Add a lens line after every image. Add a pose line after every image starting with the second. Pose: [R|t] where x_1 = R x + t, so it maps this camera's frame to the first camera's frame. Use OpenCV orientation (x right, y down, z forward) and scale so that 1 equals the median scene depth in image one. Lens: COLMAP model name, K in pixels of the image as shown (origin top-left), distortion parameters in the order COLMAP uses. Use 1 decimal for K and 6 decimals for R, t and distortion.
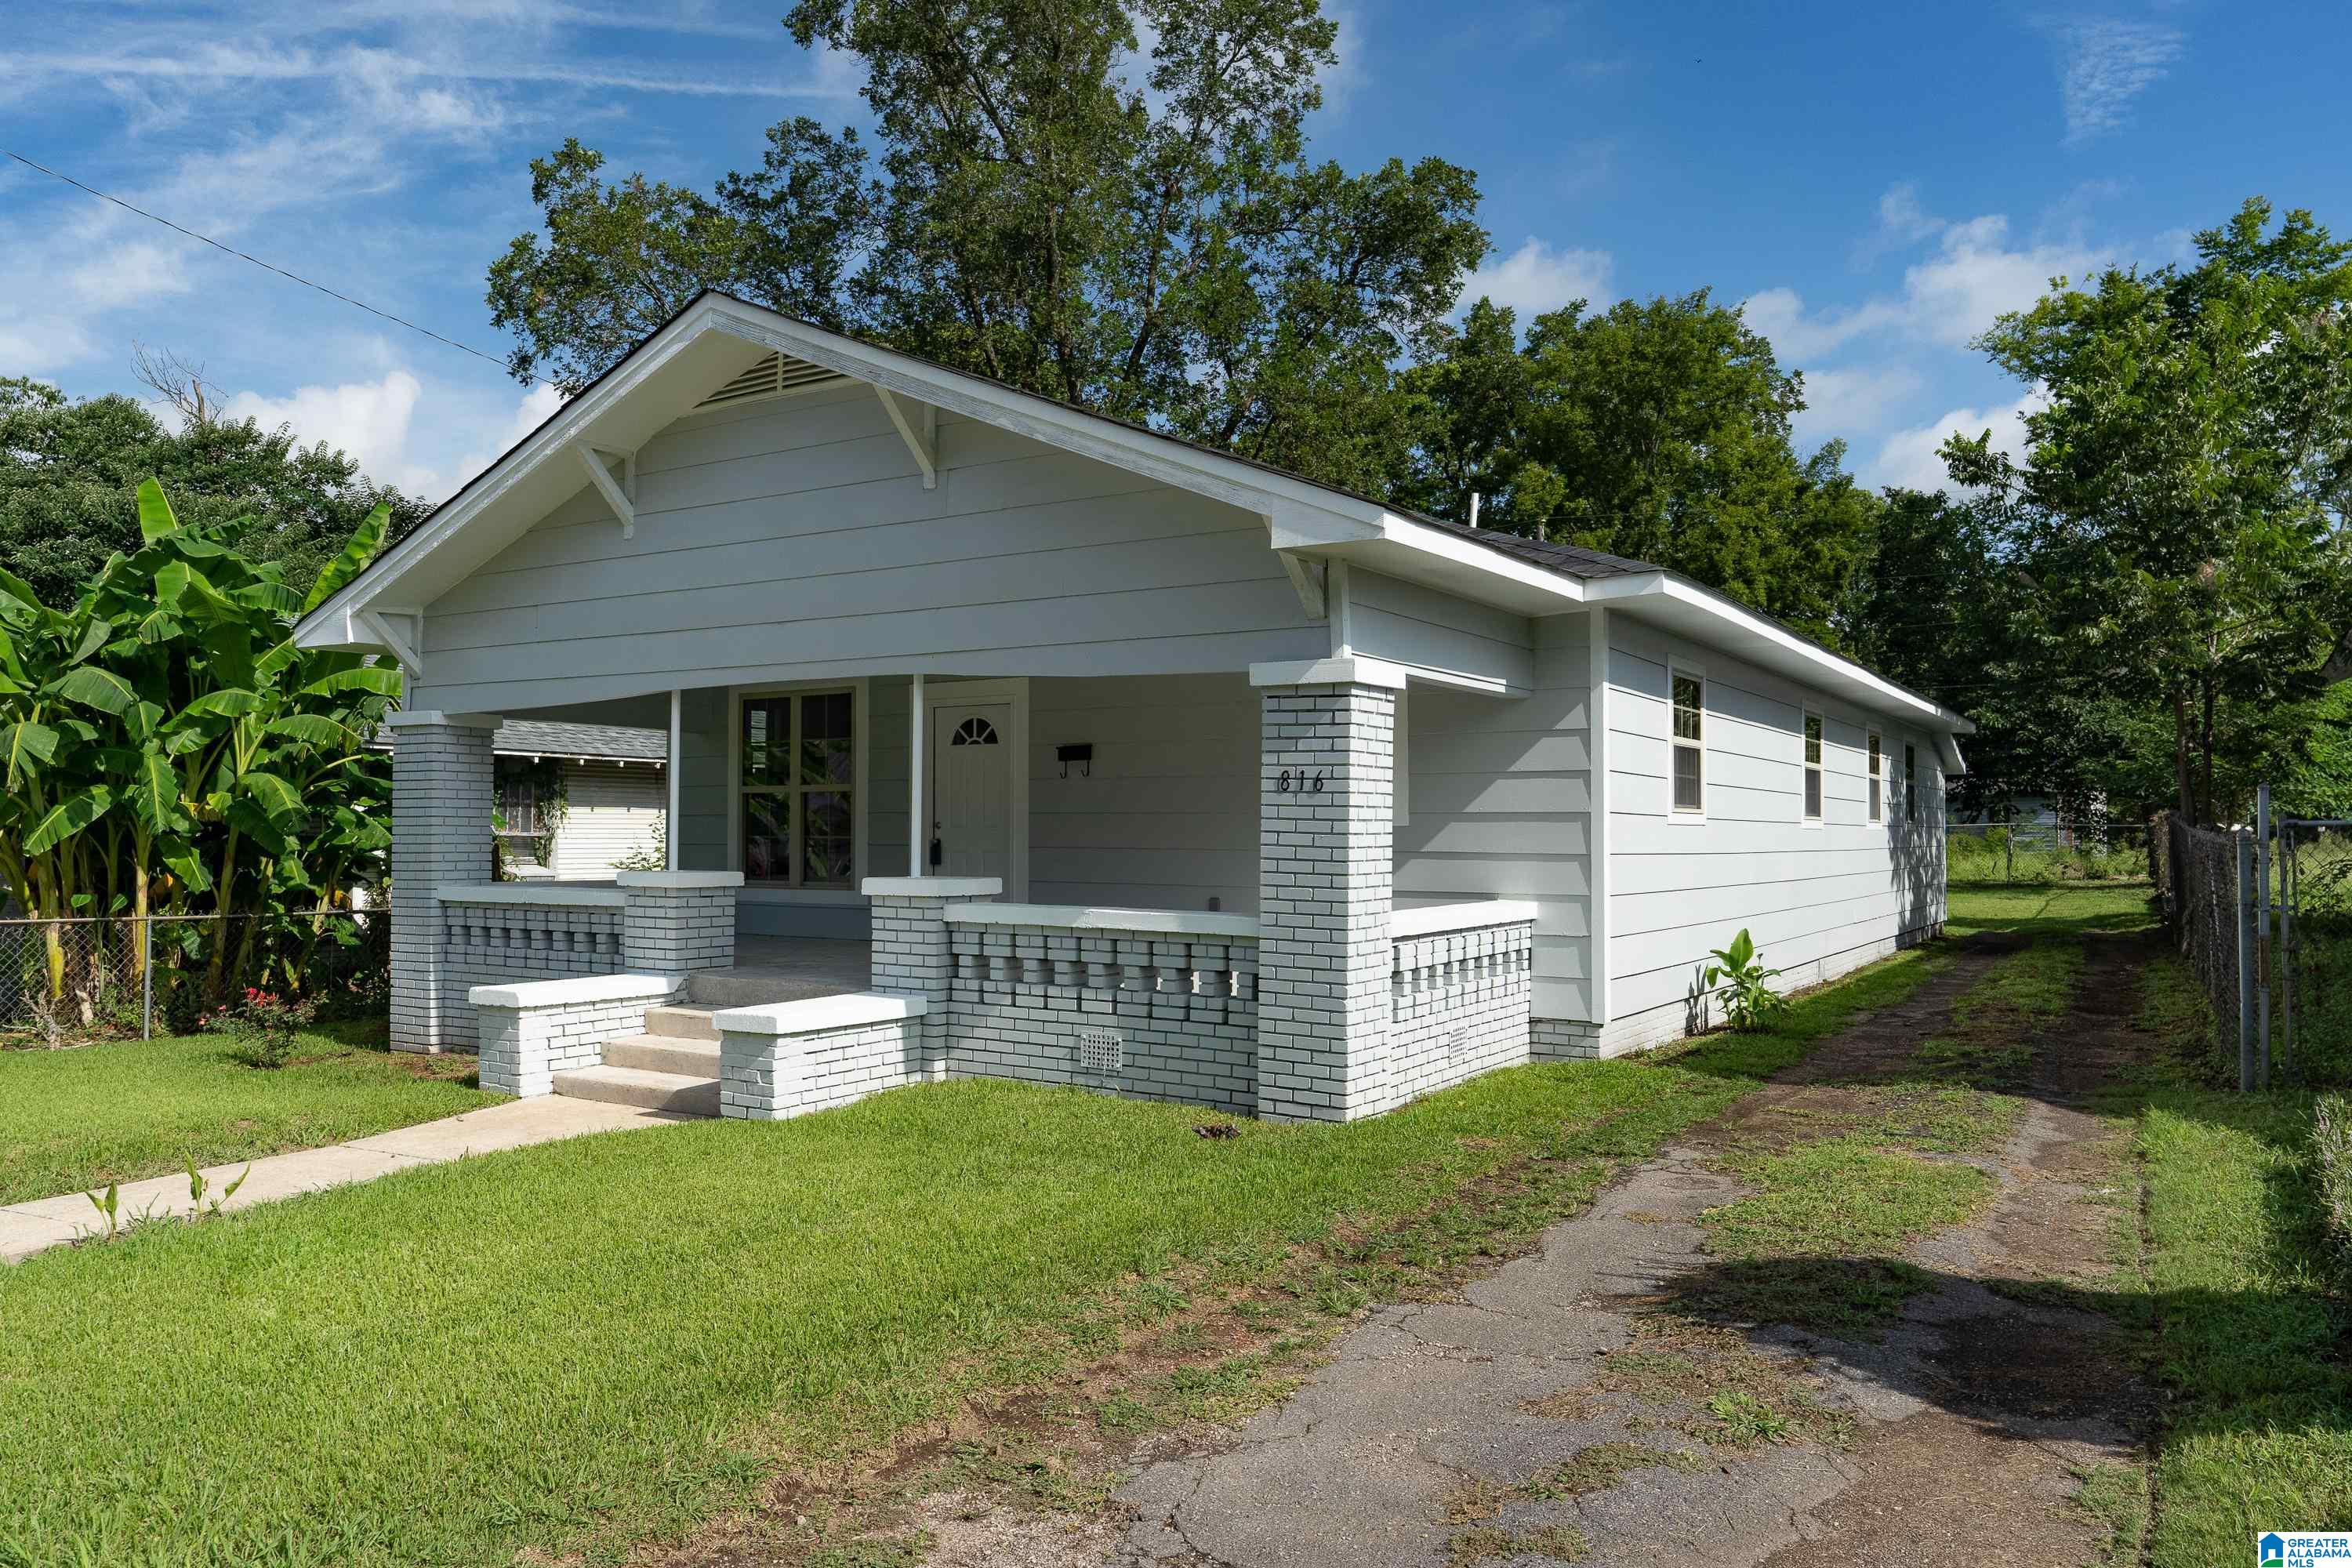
lens RADIAL K [[1634.1, 0, 1185.3], [0, 1634.1, 789.6], [0, 0, 1]] dist [0.007200, 0.000495]
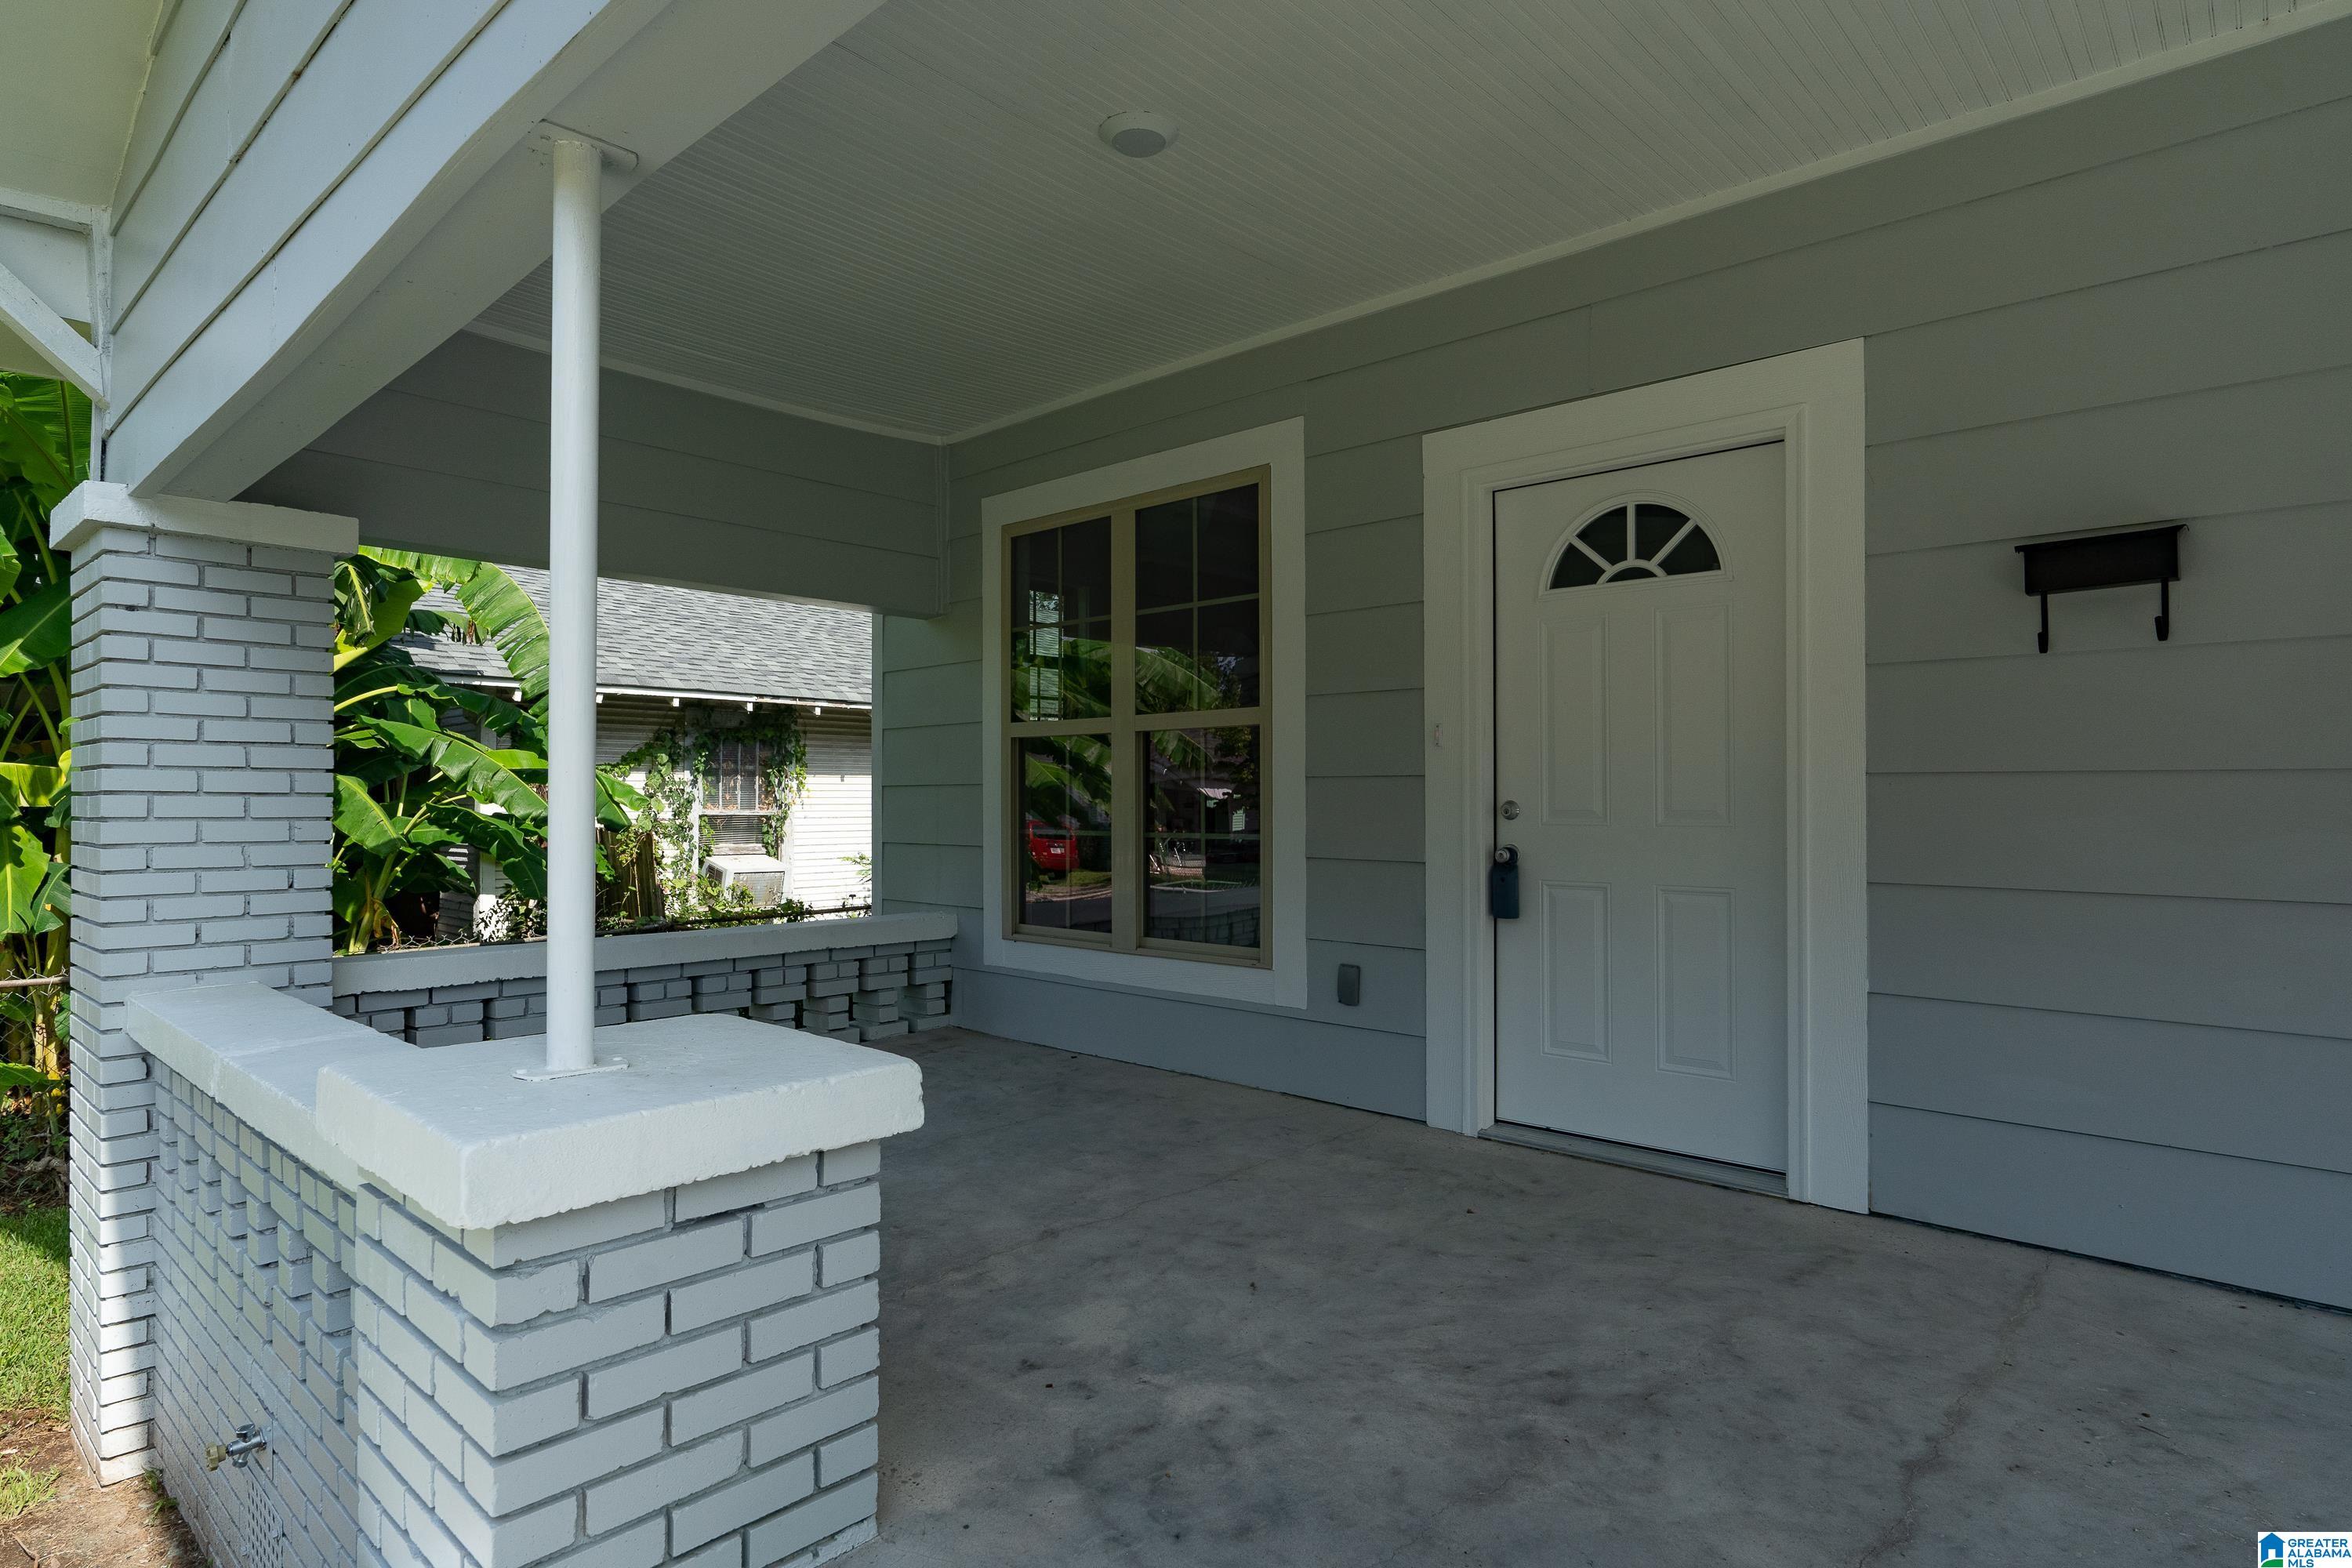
lens RADIAL K [[1269.7, 0, 1173.9], [0, 1269.7, 788.3], [0, 0, 1]] dist [-0.000096, -0.000117]
pose [[0.984032, -0.004013, -0.177945, -0.169357], [0.007355, 0.999809, 0.018121, 0.010769], [0.177838, -0.019140, 0.983874, 0.684049]]
